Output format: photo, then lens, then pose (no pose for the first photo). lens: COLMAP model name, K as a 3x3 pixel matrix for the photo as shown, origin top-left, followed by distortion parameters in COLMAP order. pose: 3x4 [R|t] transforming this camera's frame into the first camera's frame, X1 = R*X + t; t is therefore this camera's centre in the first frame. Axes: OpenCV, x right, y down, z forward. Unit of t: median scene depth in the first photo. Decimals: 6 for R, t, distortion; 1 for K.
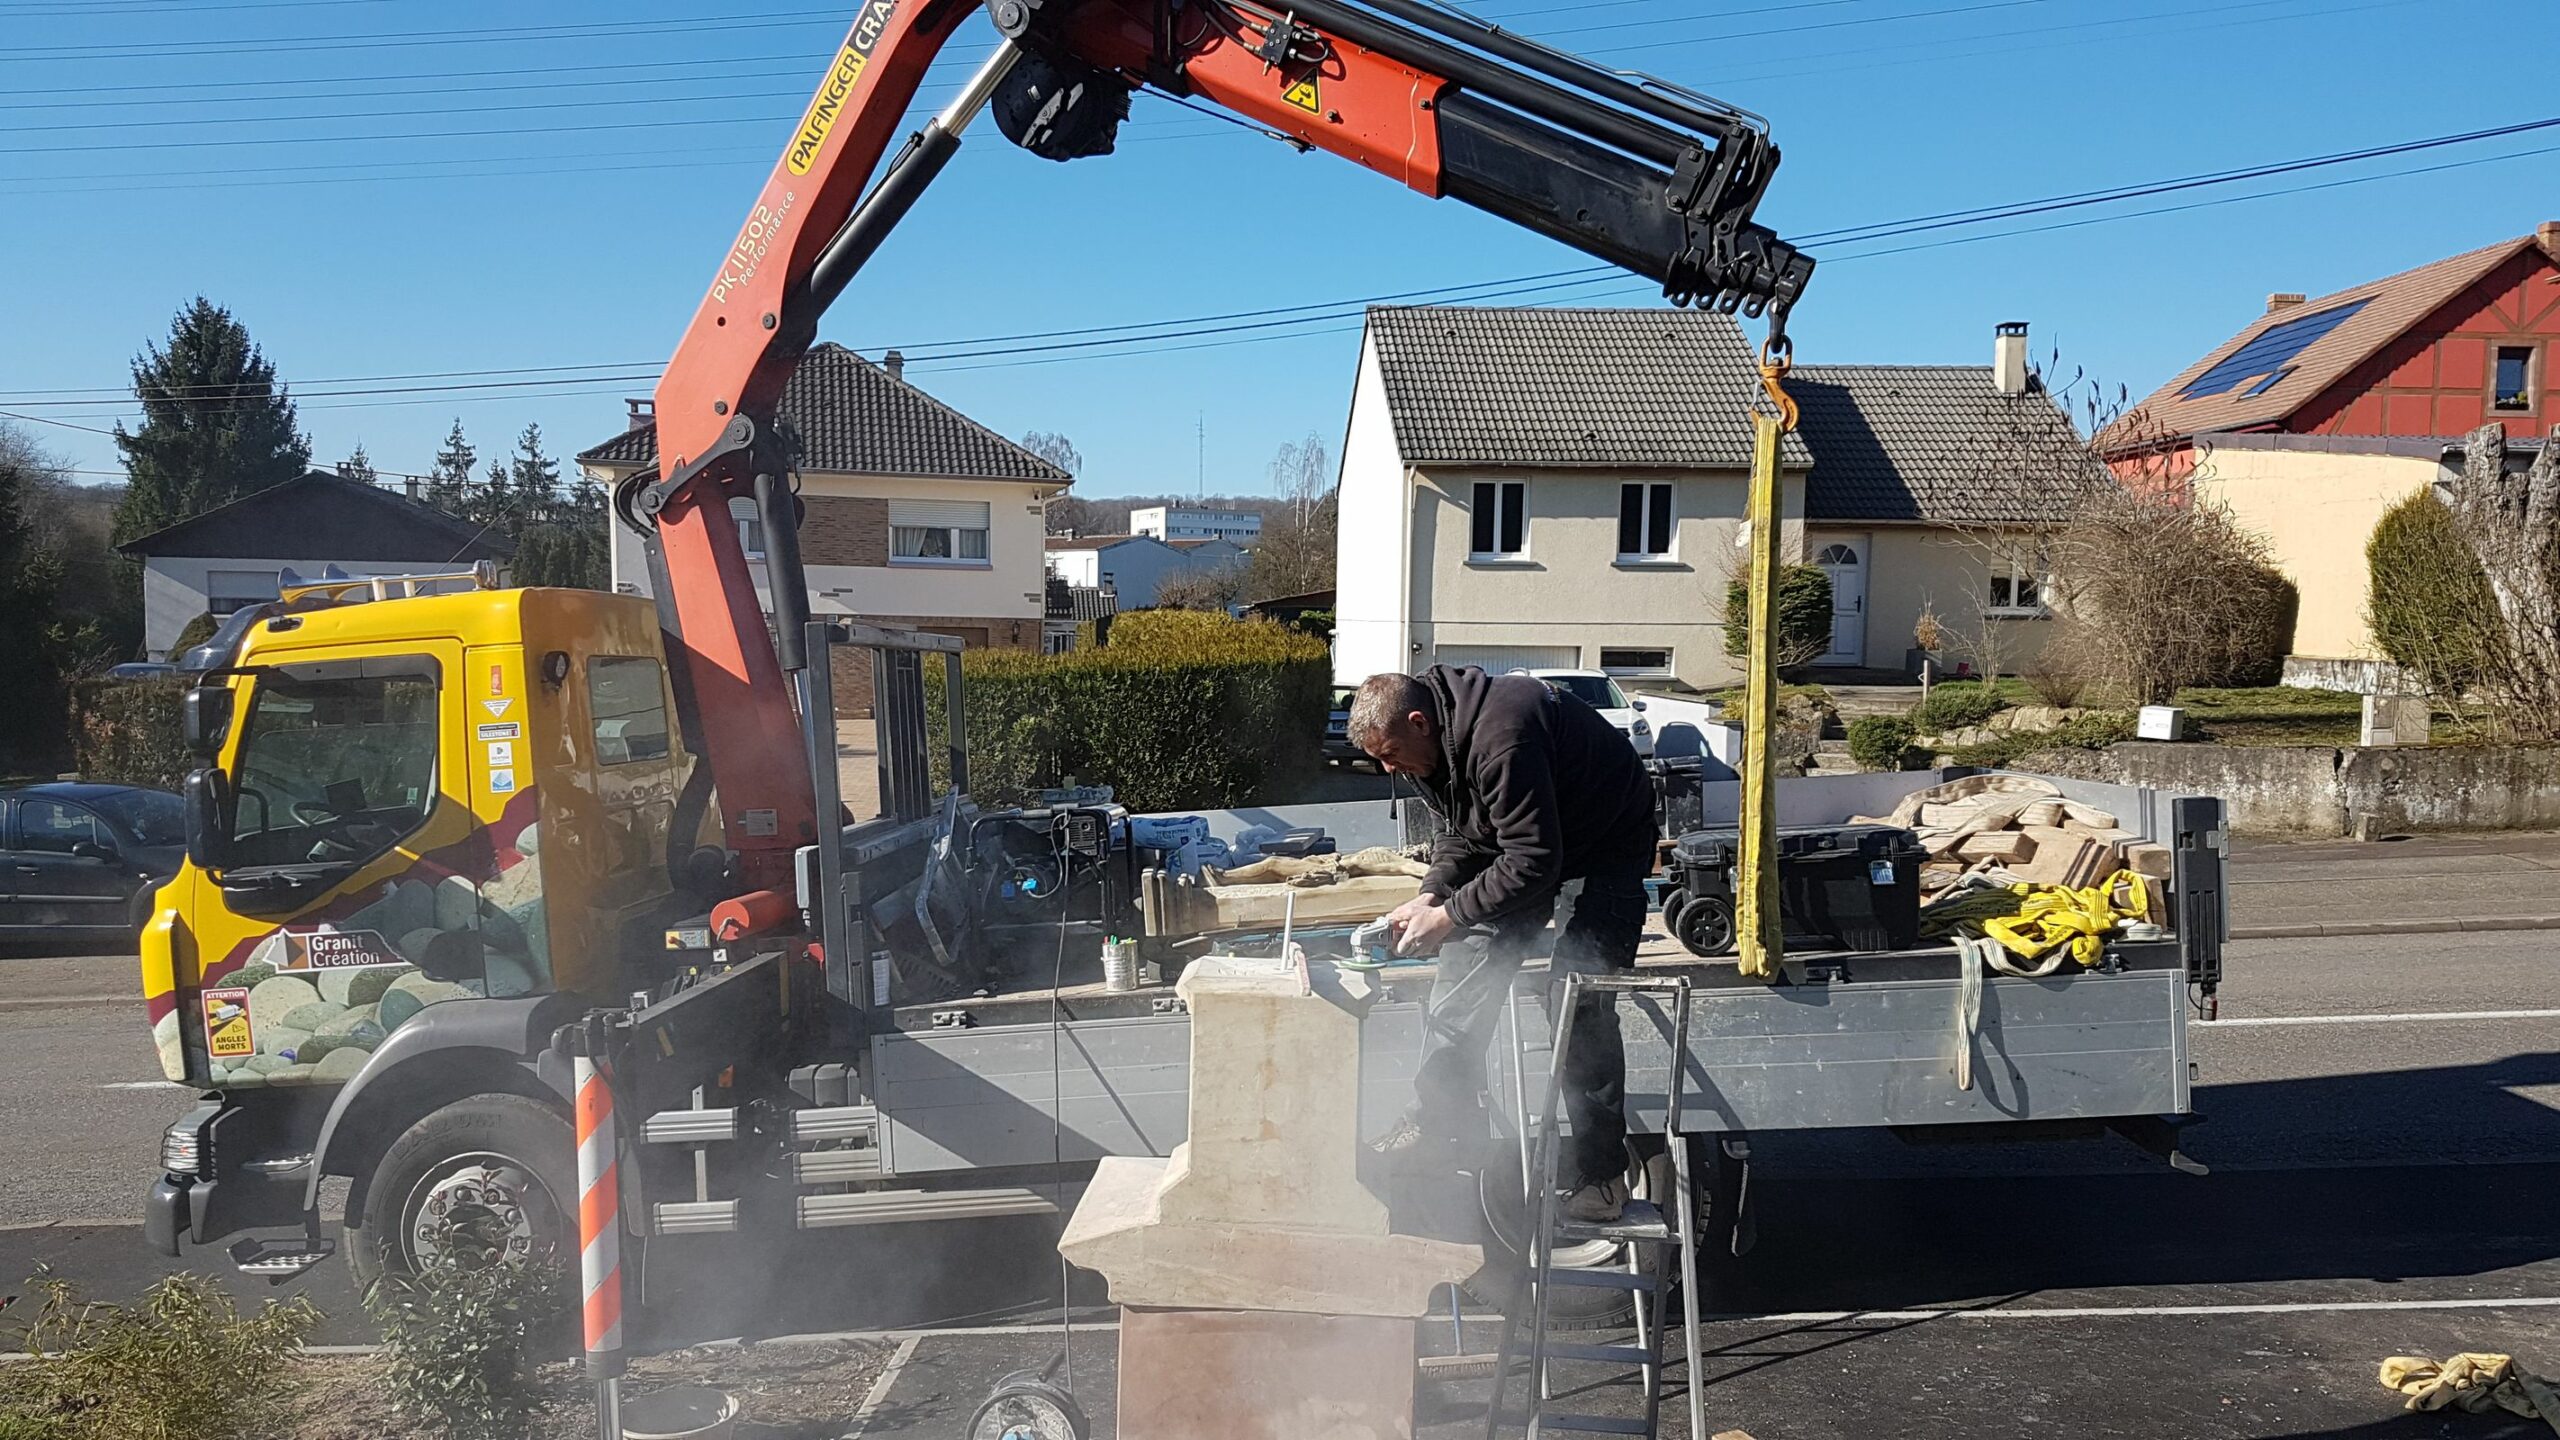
lens RADIAL K [[1928.5, 0, 1259.2], [0, 1928.5, 741.2], [0, 0, 1]] dist [0.233959, -0.411988]
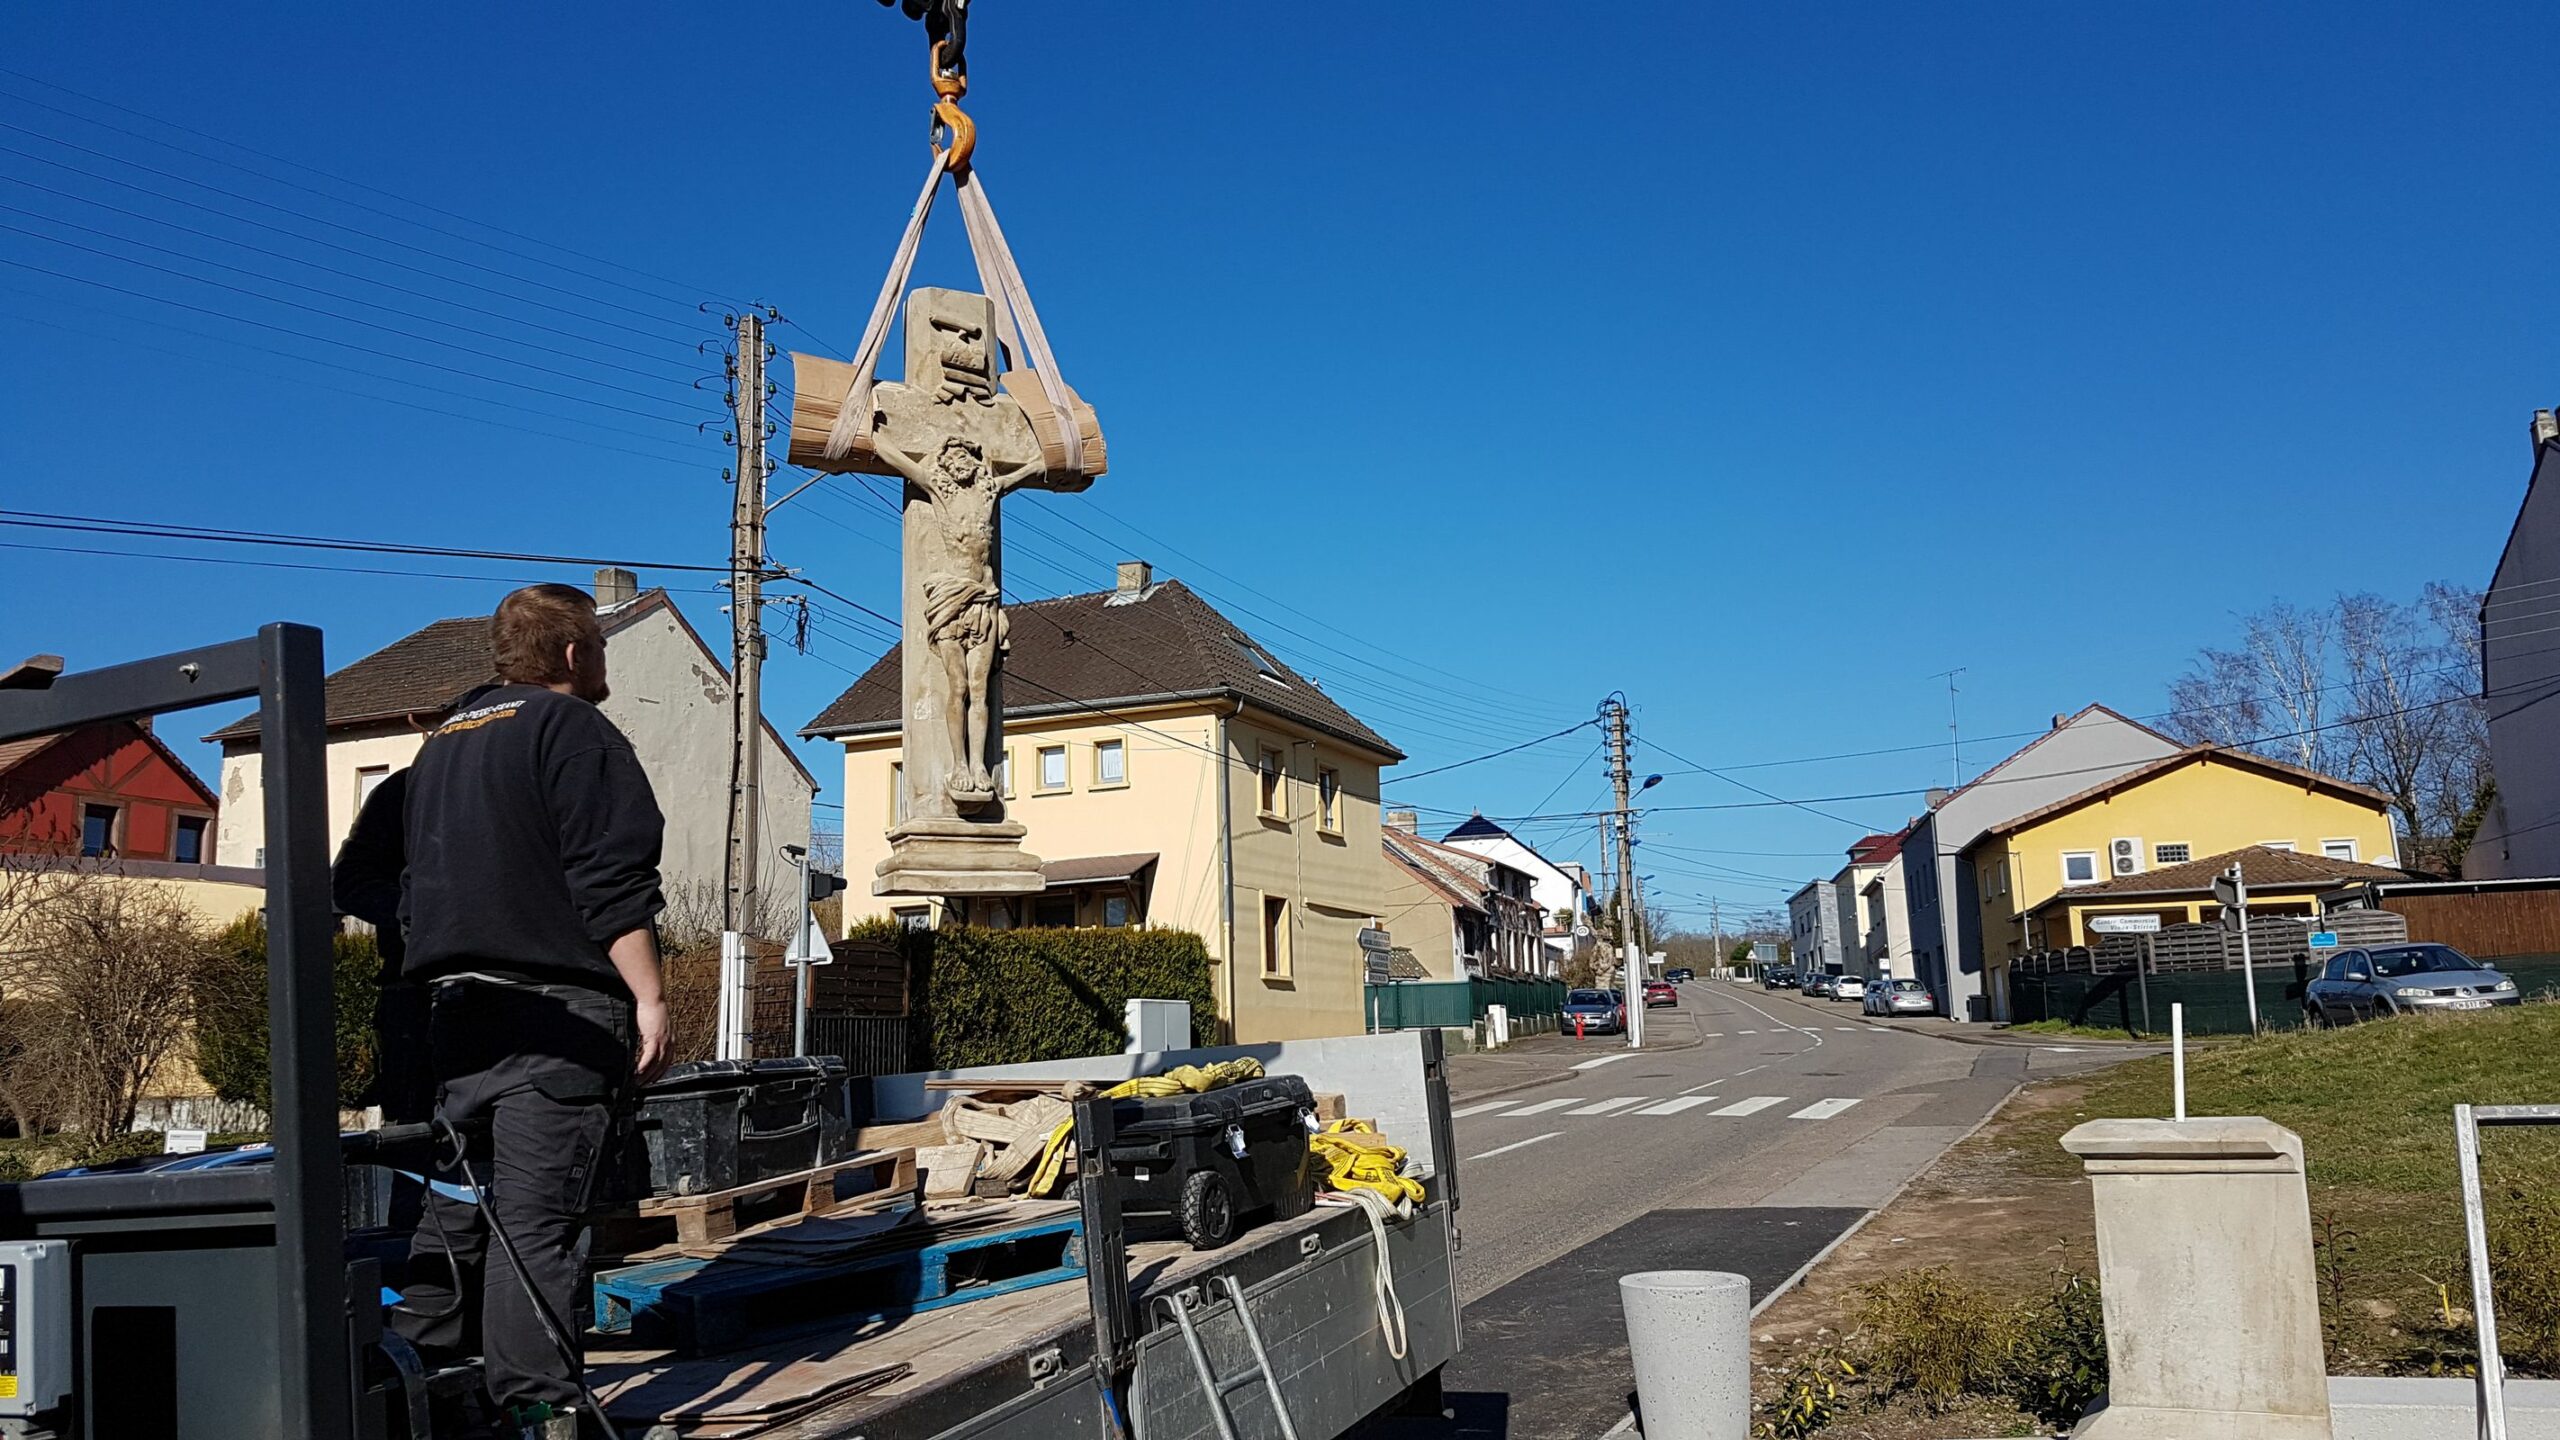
lens RADIAL K [[1921.1, 0, 1262.2], [0, 1921.1, 729.8], [0, 0, 1]] dist [0.293734, -0.575260]
pose [[0.366649, 0.143181, 0.919276, -0.503761], [0.093281, 0.977450, -0.189447, 0.053970], [-0.925671, 0.155211, 0.345025, 0.651359]]
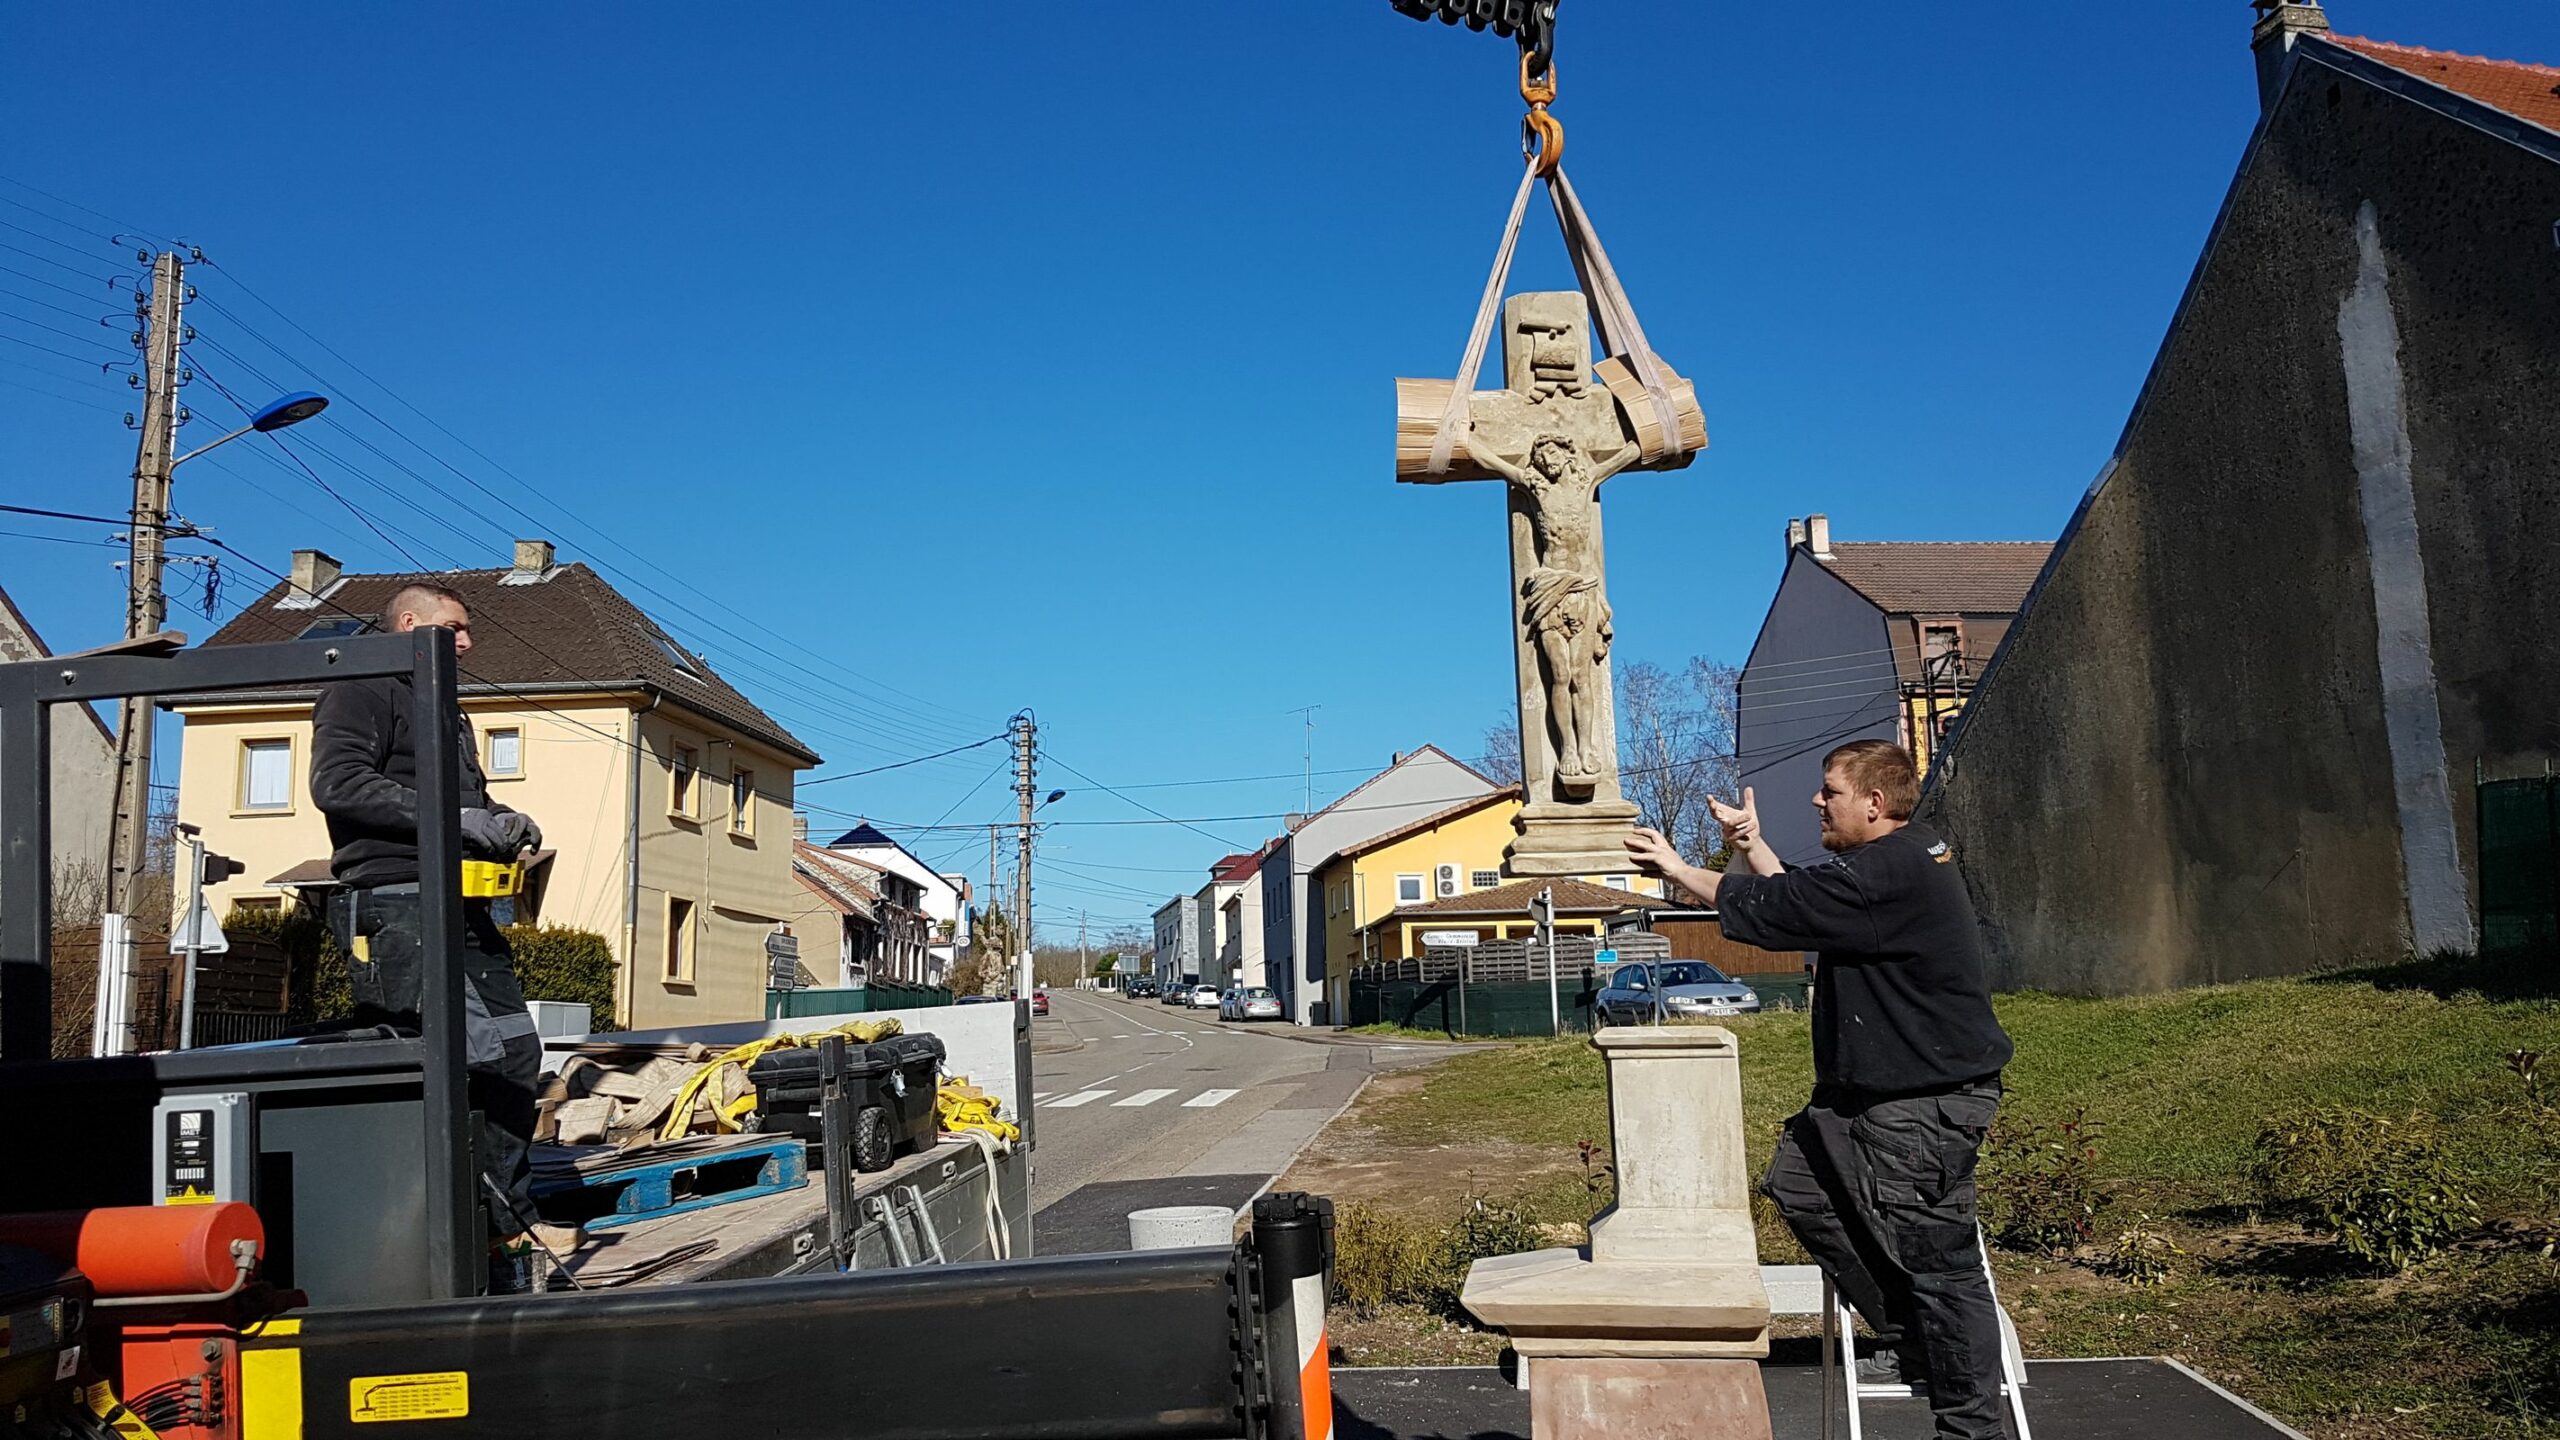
lens RADIAL K [[1928.5, 0, 1259.2], [0, 1928.5, 741.2], [0, 0, 1]] dist [0.233959, -0.411988]
pose [[0.054067, 0.155217, 0.986400, -0.703639], [0.093799, 0.982687, -0.159774, 0.071222], [-0.994122, 0.101162, 0.038571, 0.730623]]
